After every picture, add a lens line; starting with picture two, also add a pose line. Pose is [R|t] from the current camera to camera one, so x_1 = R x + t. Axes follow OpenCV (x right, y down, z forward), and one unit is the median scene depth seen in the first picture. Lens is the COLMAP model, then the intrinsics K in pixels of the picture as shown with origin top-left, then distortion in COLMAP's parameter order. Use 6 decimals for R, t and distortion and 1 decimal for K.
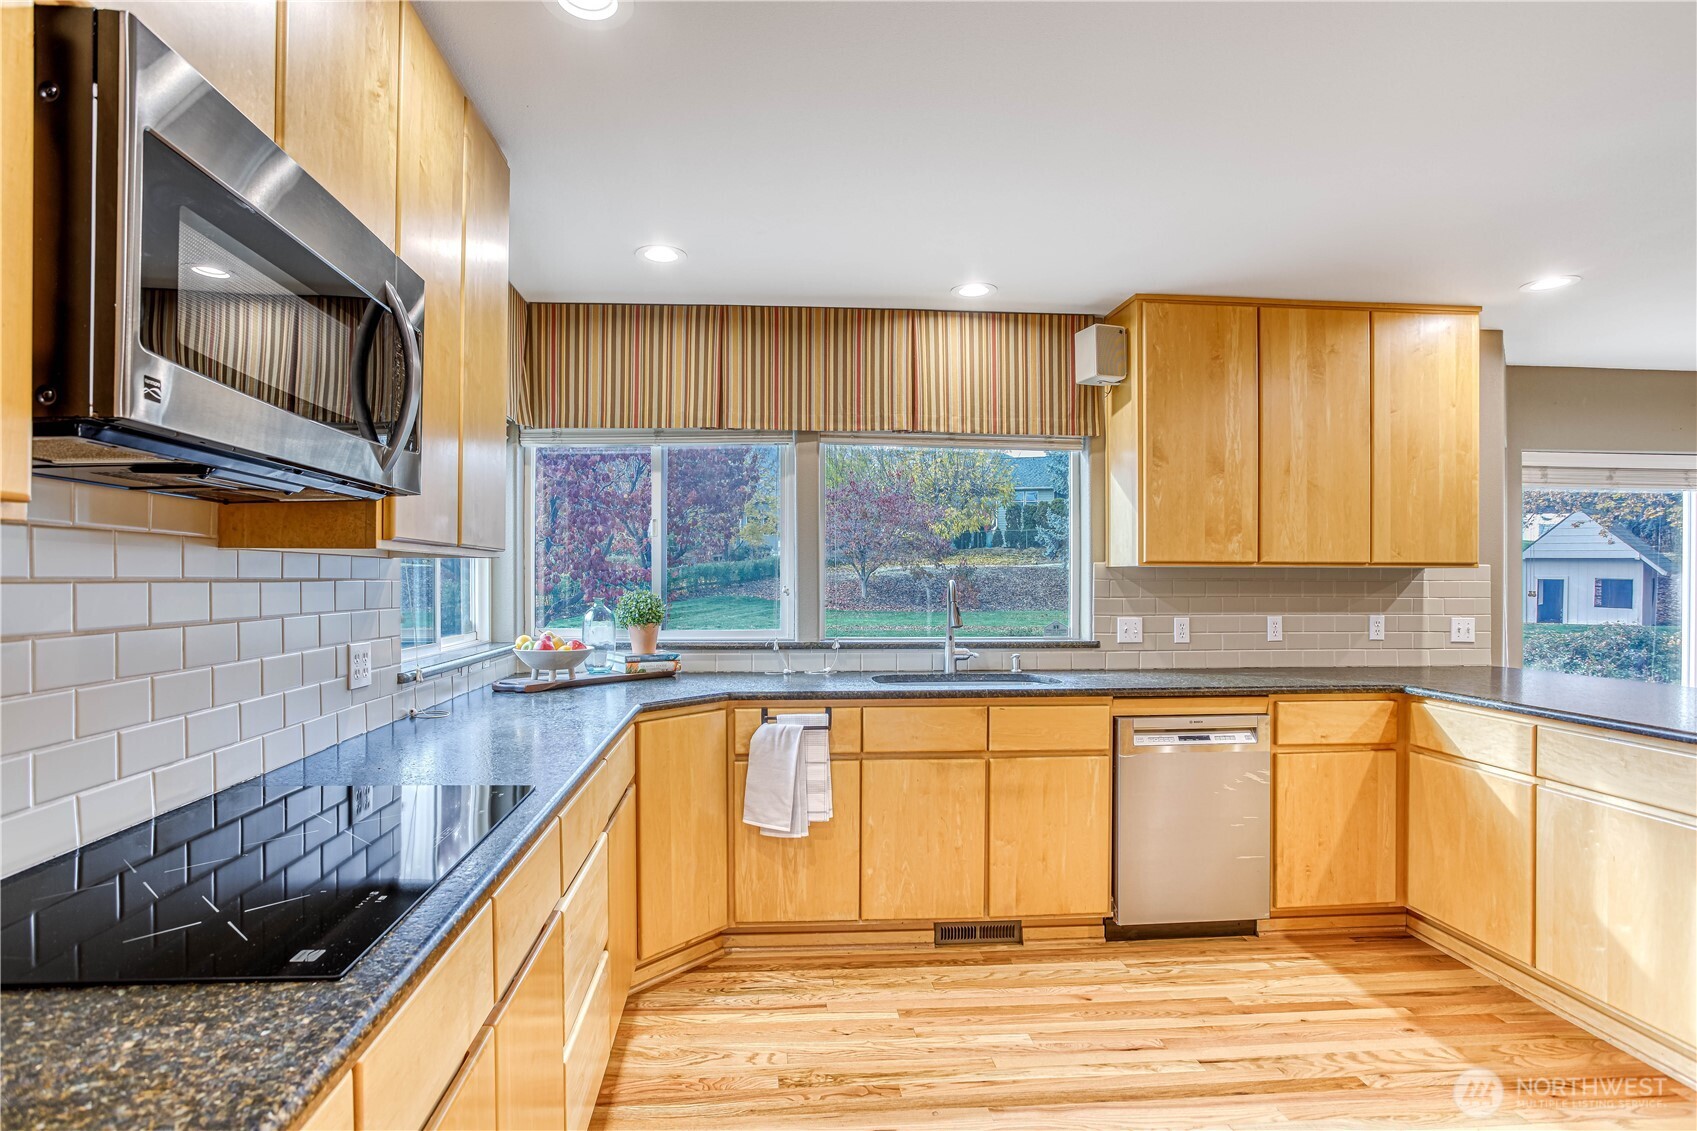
lens RADIAL K [[820.3, 0, 847.0], [0, 820.3, 583.4], [0, 0, 1]] dist [-0.045240, 0.014095]
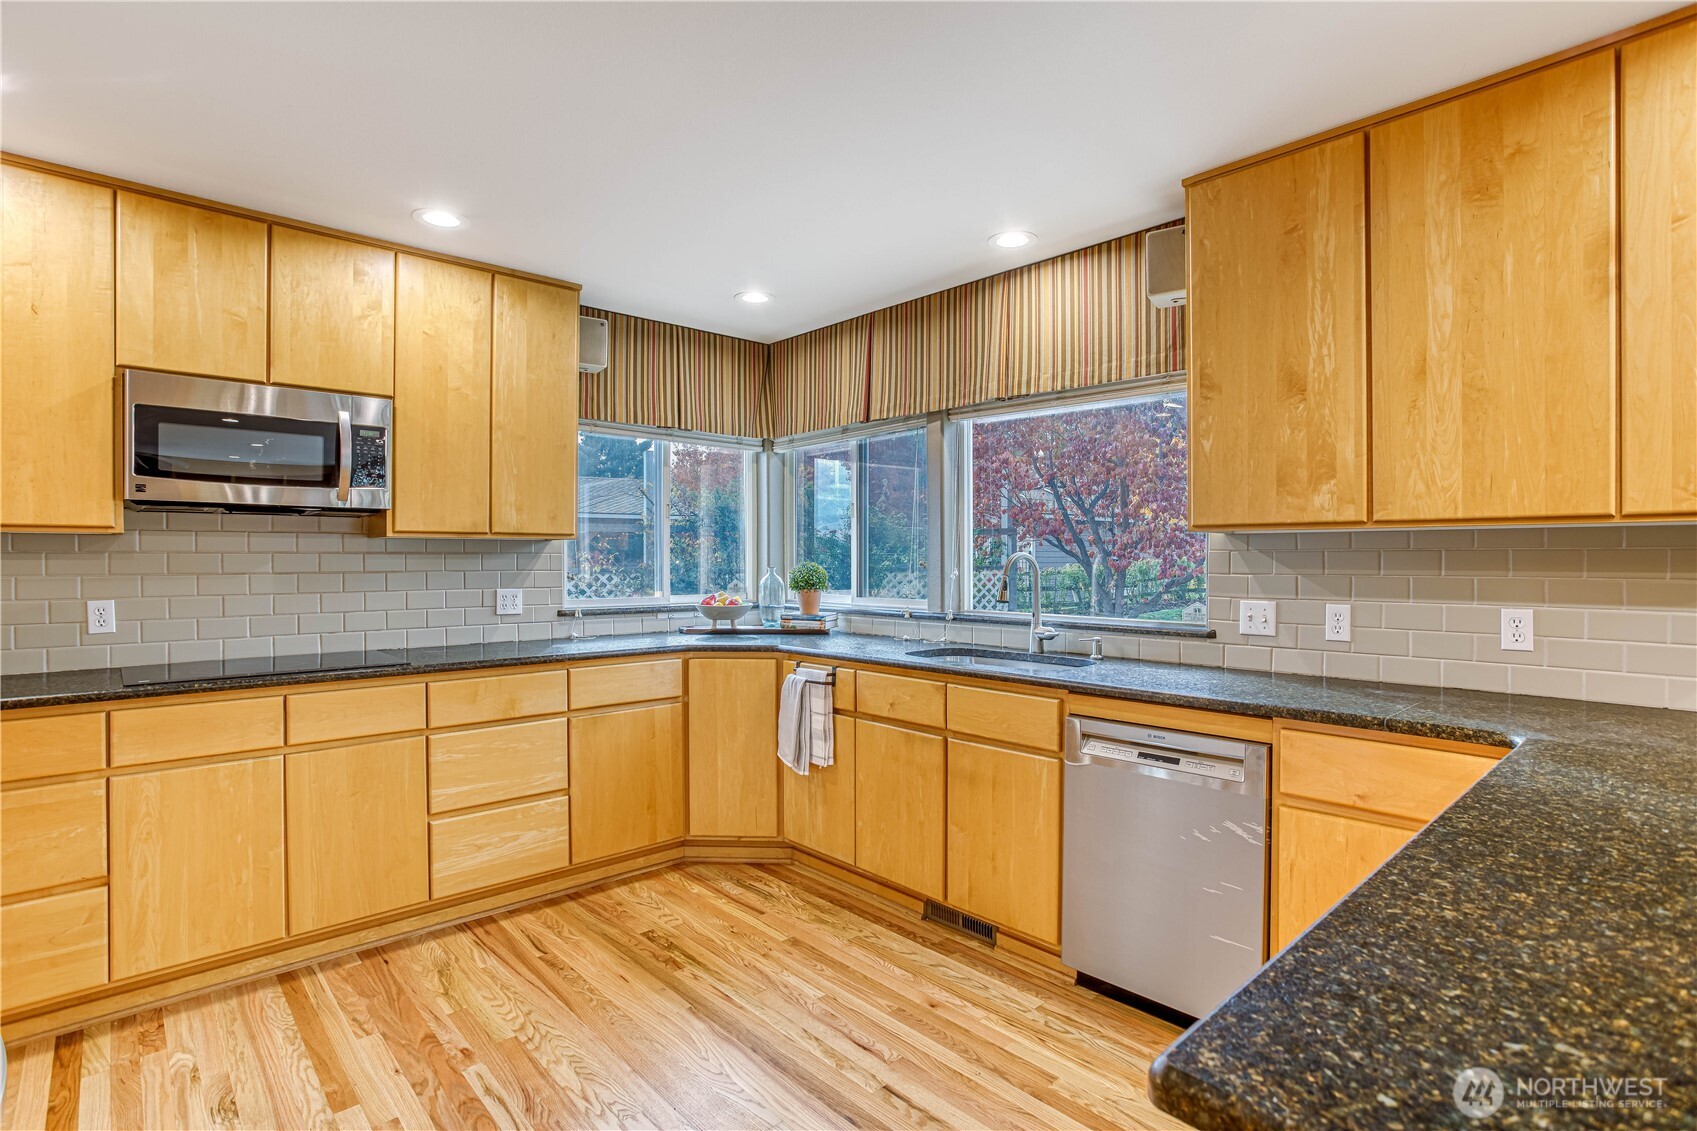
lens RADIAL K [[820.3, 0, 854.4], [0, 820.3, 560.0], [0, 0, 1]] dist [-0.045240, 0.014095]
pose [[0.635301, -0.000858, -0.772264, 0.767688], [-0.002003, 0.999994, -0.002759, 0.007930], [0.772262, 0.003299, 0.635296, 0.276951]]
